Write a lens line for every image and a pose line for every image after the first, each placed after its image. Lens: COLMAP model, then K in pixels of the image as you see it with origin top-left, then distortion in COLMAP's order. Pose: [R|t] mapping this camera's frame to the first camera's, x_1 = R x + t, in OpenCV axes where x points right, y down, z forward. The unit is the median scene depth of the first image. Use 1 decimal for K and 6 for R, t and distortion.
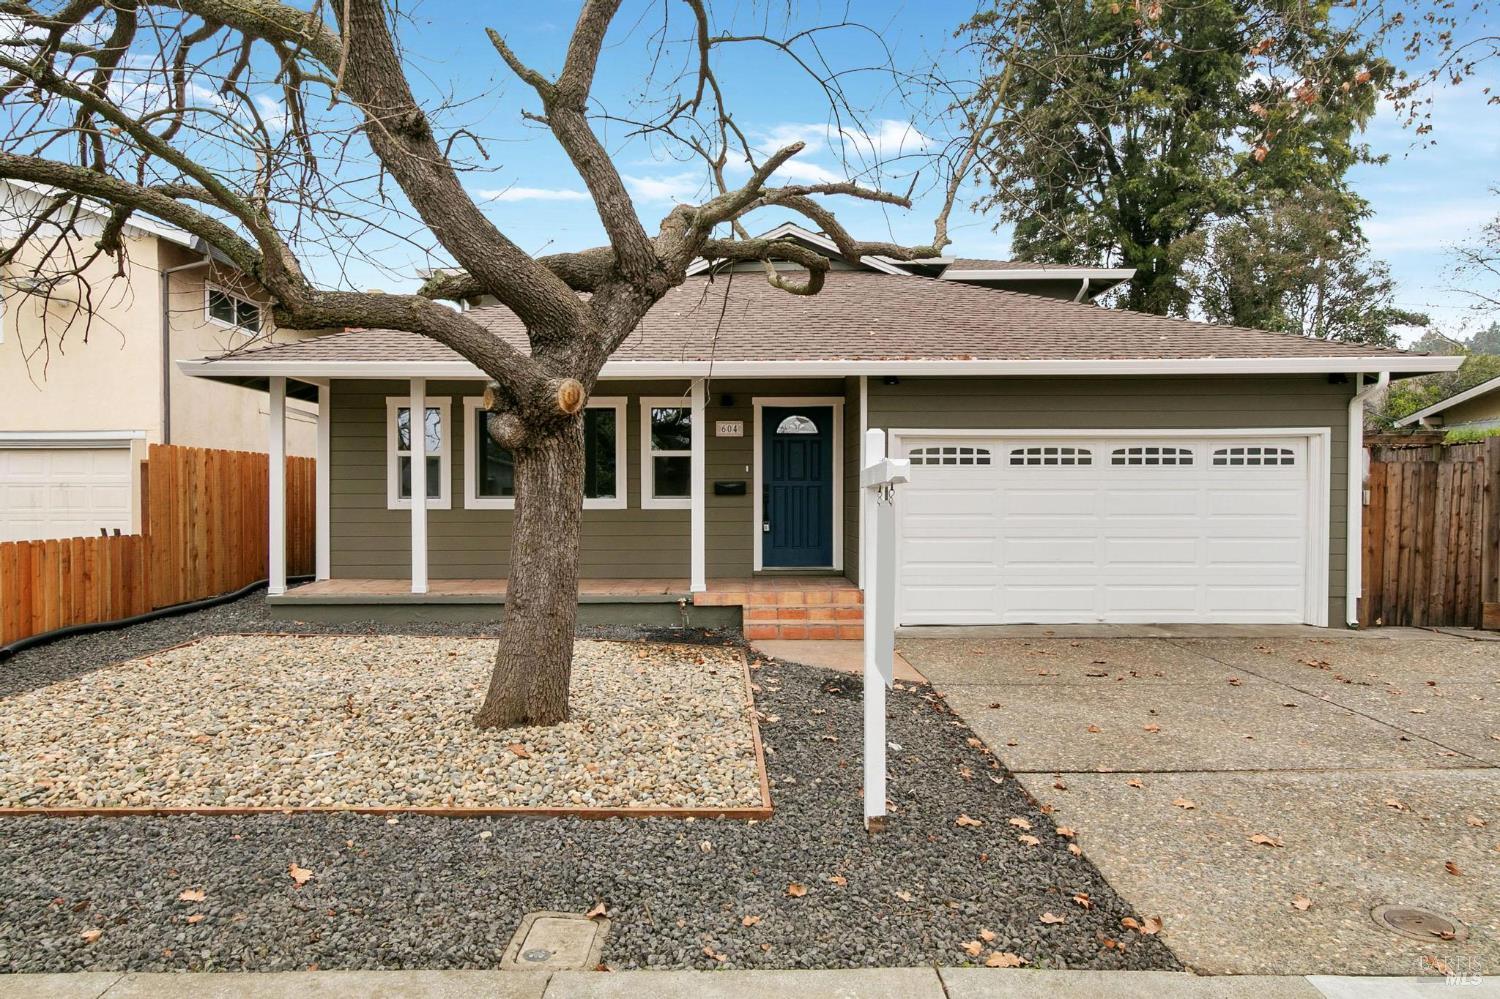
lens RADIAL K [[1020.1, 0, 752.2], [0, 1020.1, 497.4], [0, 0, 1]] dist [-0.004646, 0.001420]
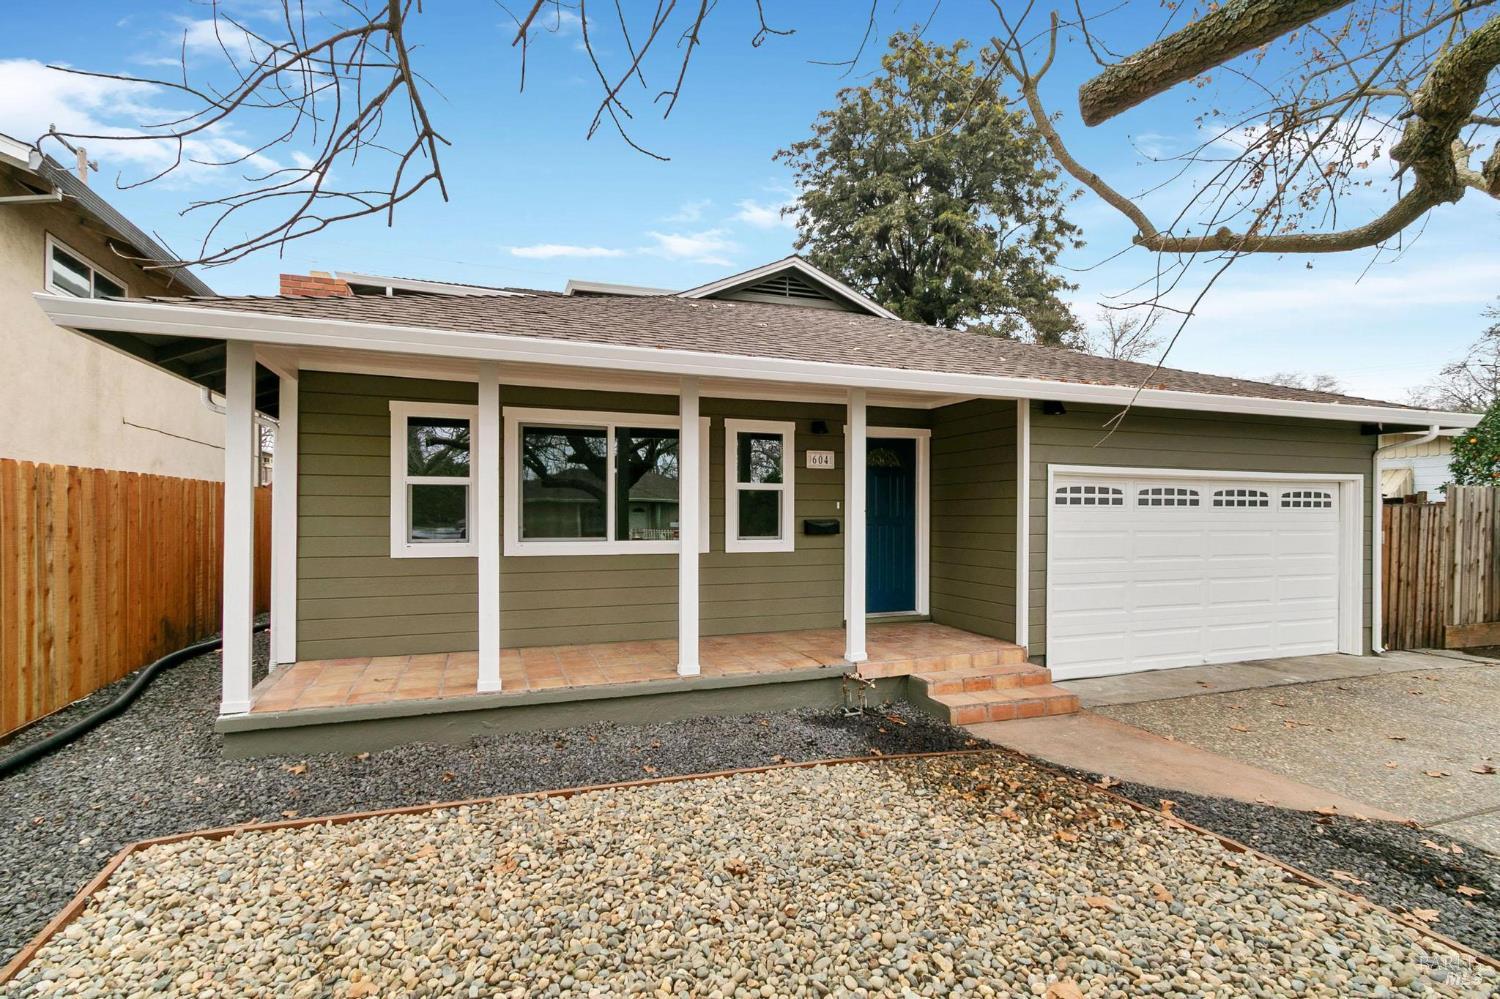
lens RADIAL K [[695.8, 0, 741.9], [0, 695.8, 511.5], [0, 0, 1]] dist [0.001204, -0.000677]
pose [[0.944403, 0.005744, 0.328739, -0.302816], [-0.004104, 0.999975, -0.005682, -0.020326], [-0.328763, 0.004017, 0.944404, 0.487589]]
